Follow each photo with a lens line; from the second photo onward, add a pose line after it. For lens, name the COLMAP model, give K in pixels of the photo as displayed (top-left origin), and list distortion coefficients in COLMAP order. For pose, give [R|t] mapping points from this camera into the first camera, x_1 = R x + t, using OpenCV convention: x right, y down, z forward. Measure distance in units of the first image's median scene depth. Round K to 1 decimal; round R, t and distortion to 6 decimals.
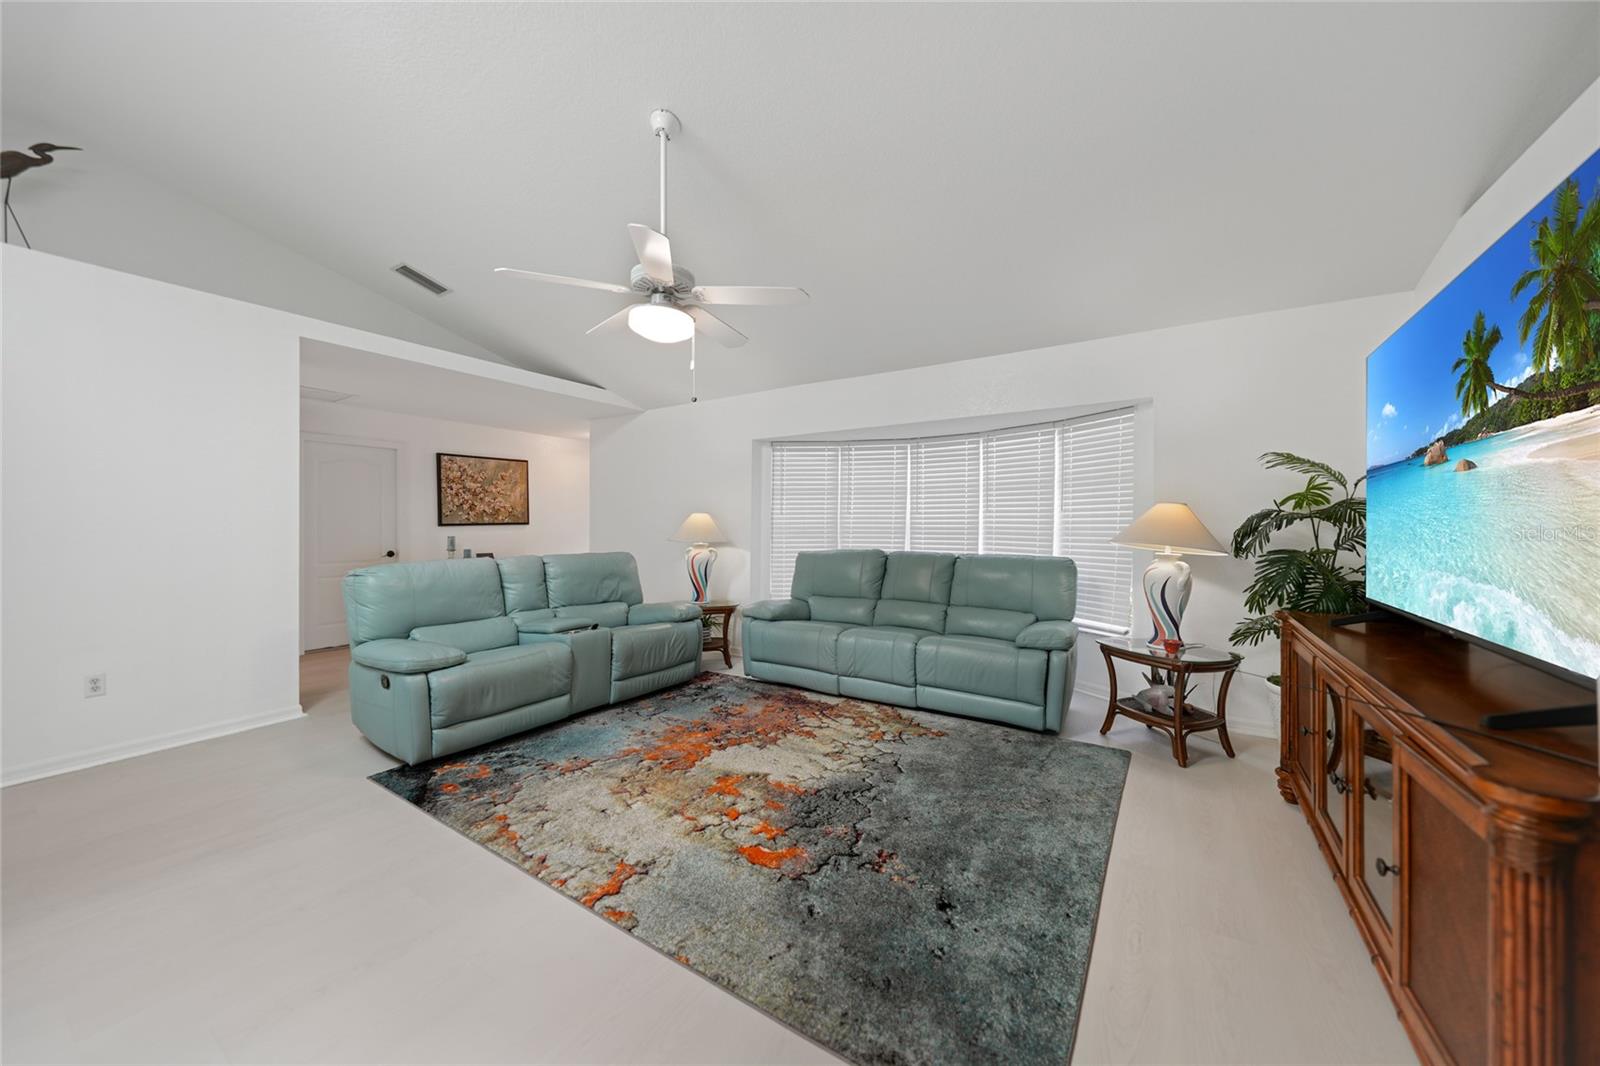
lens RADIAL K [[565.0, 0, 798.2], [0, 565.0, 530.5], [0, 0, 1]] dist [-0.002306, -0.000348]
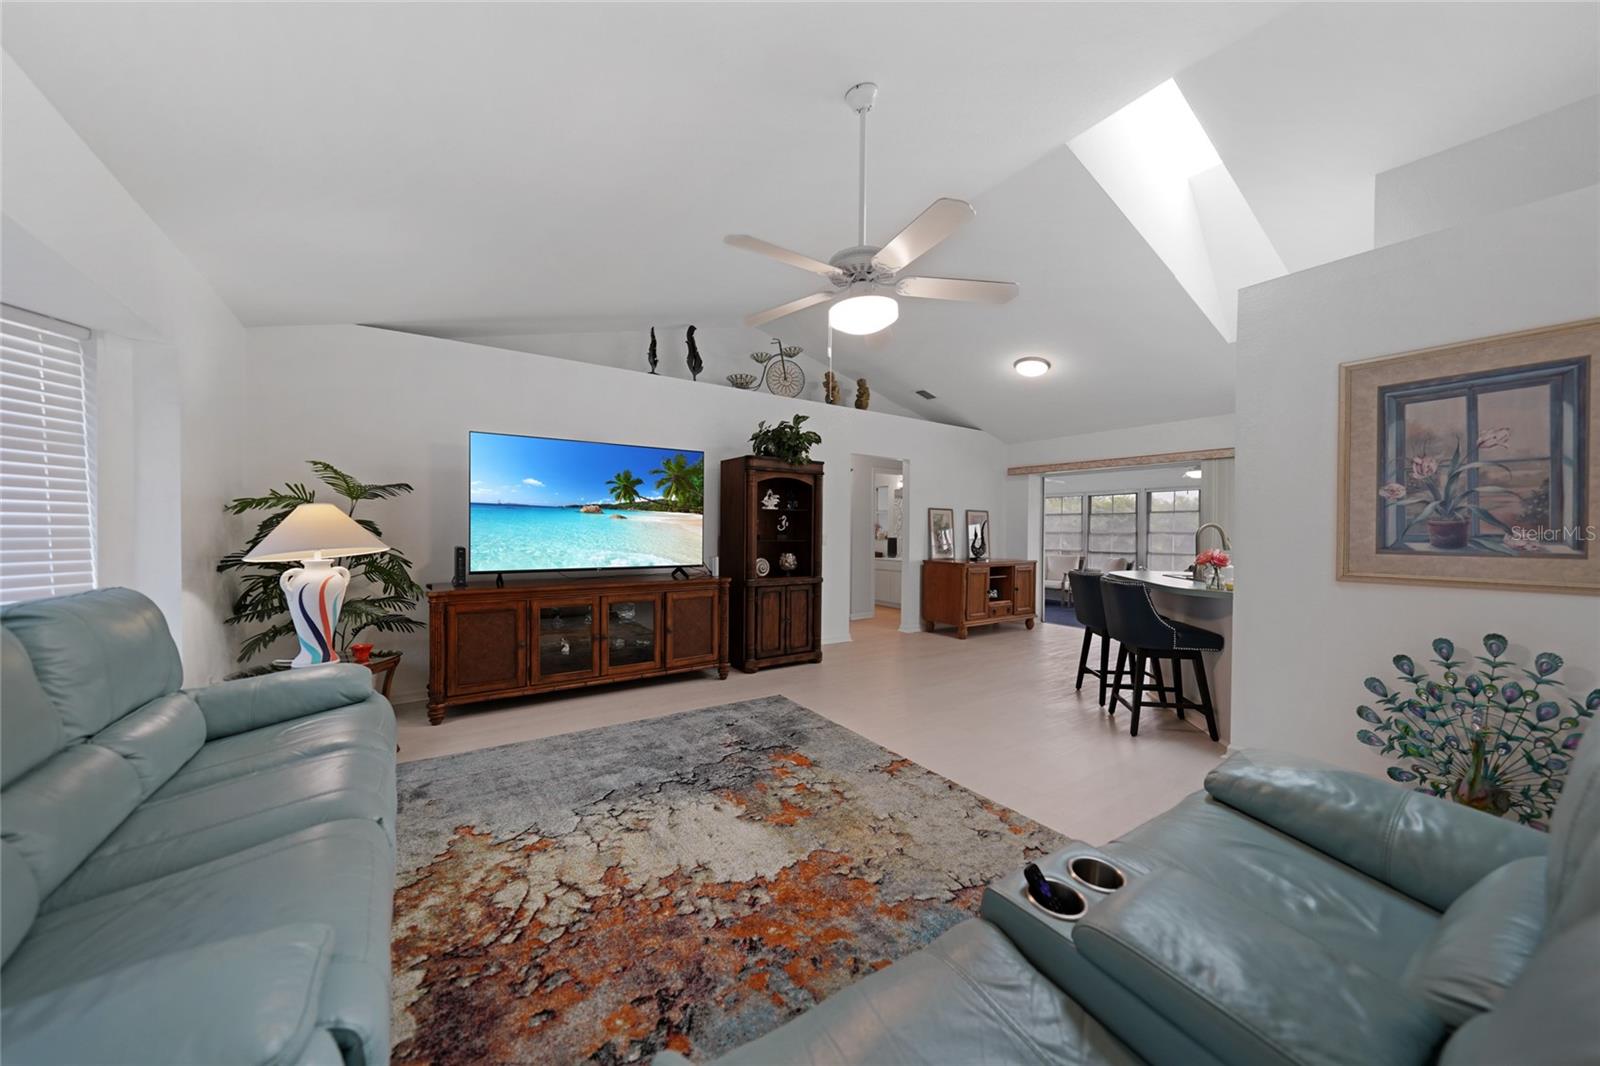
lens RADIAL K [[558.9, 0, 802.9], [0, 558.9, 531.7], [0, 0, 1]] dist [0.000645, 0.000414]
pose [[-0.919140, -0.005625, 0.393890, -0.406582], [-0.002929, 0.999968, 0.007446, -0.014537], [-0.393919, 0.005690, -0.919127, 1.473456]]
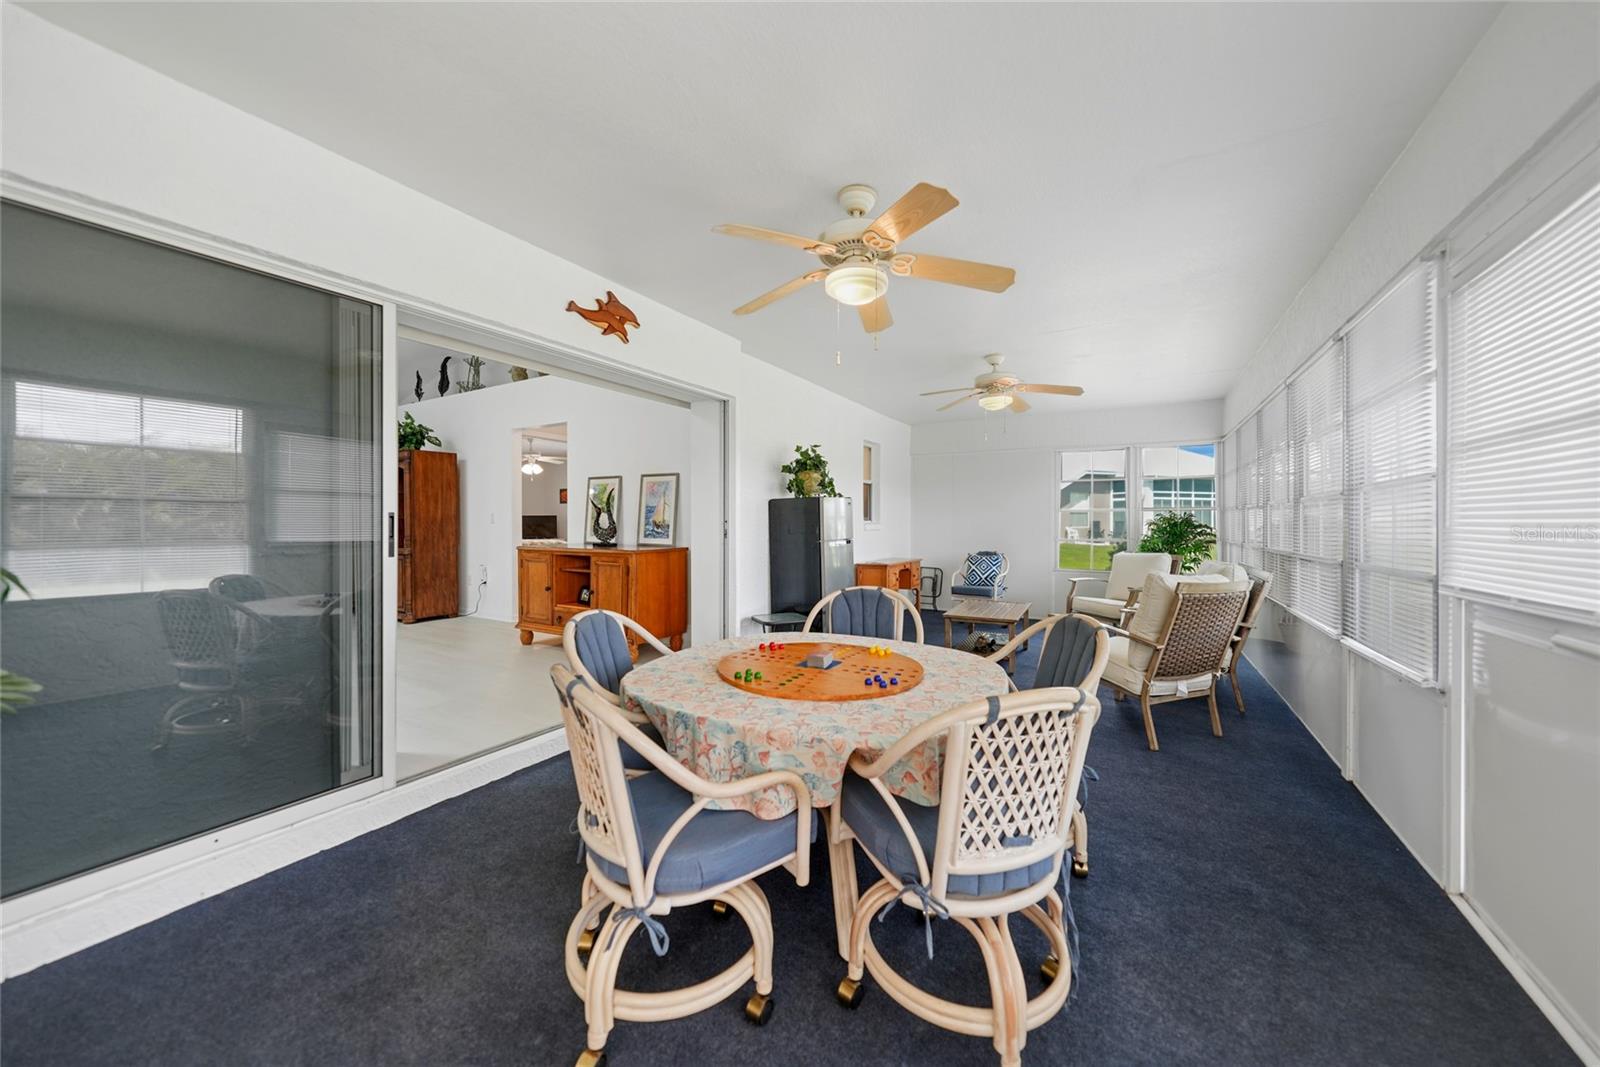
lens RADIAL K [[537.6, 0, 801.9], [0, 537.6, 534.6], [0, 0, 1]] dist [0.001103, 0.000076]
pose [[-0.049373, -0.017640, 0.998625, -1.661062], [0.004401, 0.999830, 0.017879, 0.054557], [-0.998771, 0.005278, -0.049287, -1.229541]]
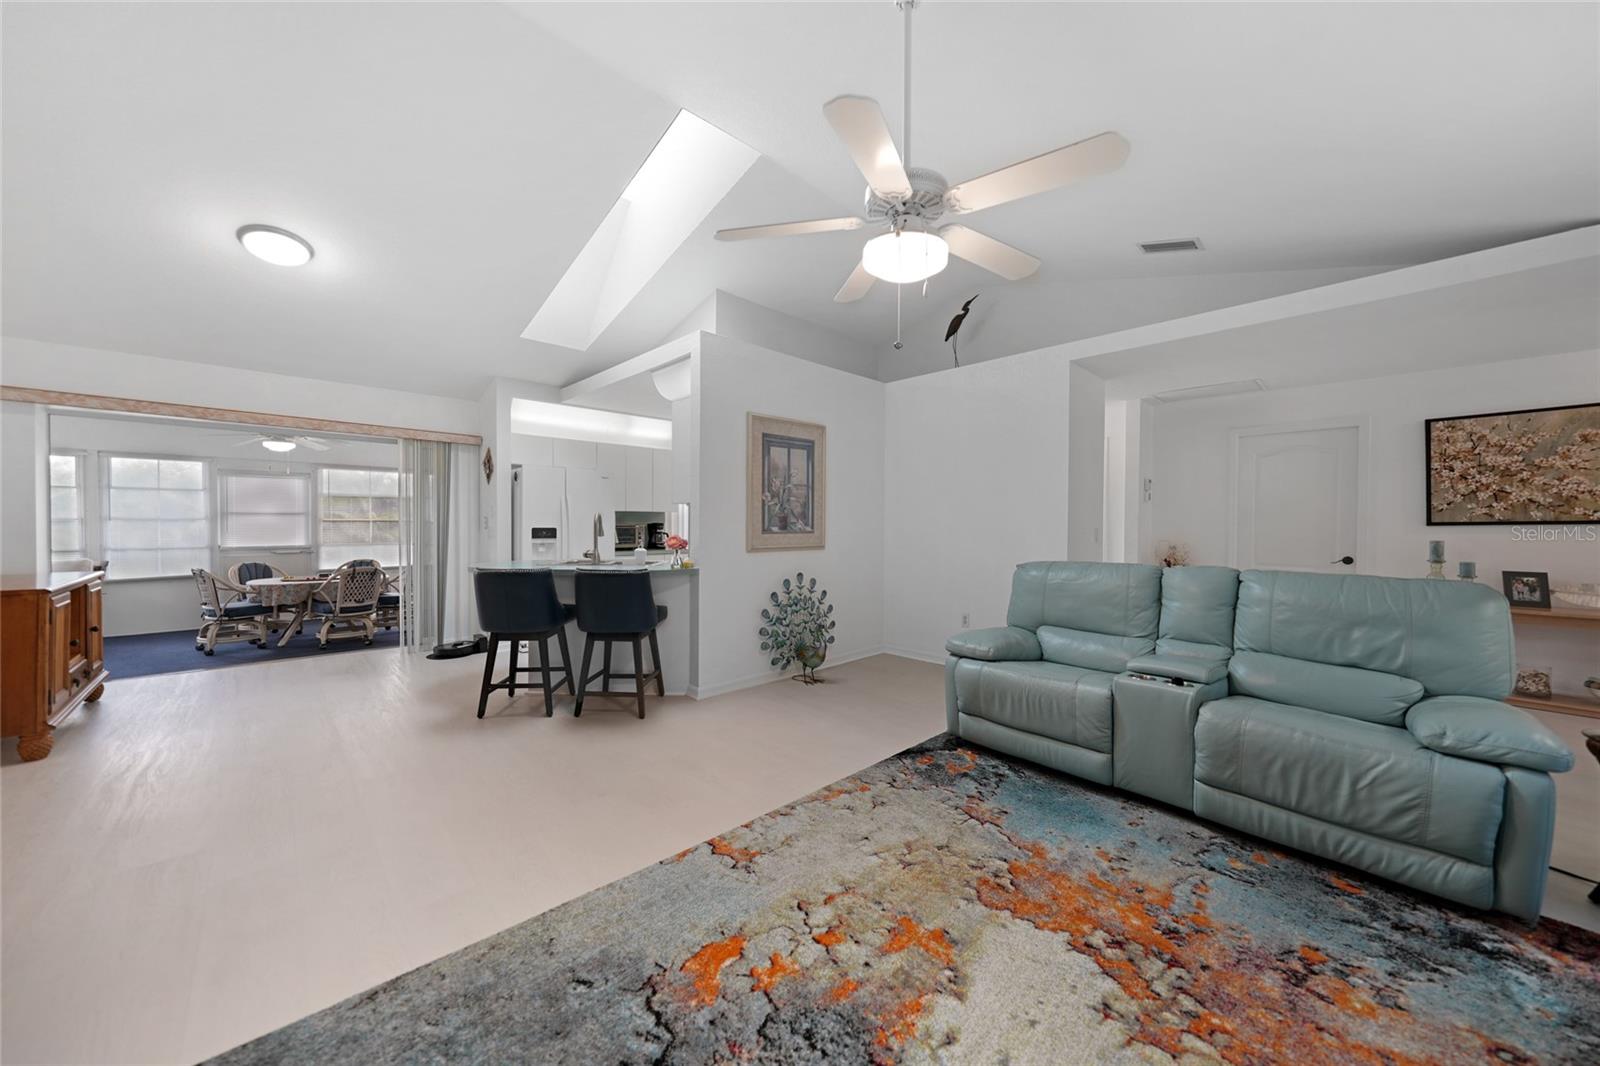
lens RADIAL K [[558.9, 0, 802.9], [0, 558.9, 531.7], [0, 0, 1]] dist [0.000645, 0.000414]
pose [[-0.232631, 0.016531, -0.972425, 0.405924], [-0.010034, 0.999762, 0.019397, -0.011525], [0.972513, 0.014270, -0.232409, 0.815834]]
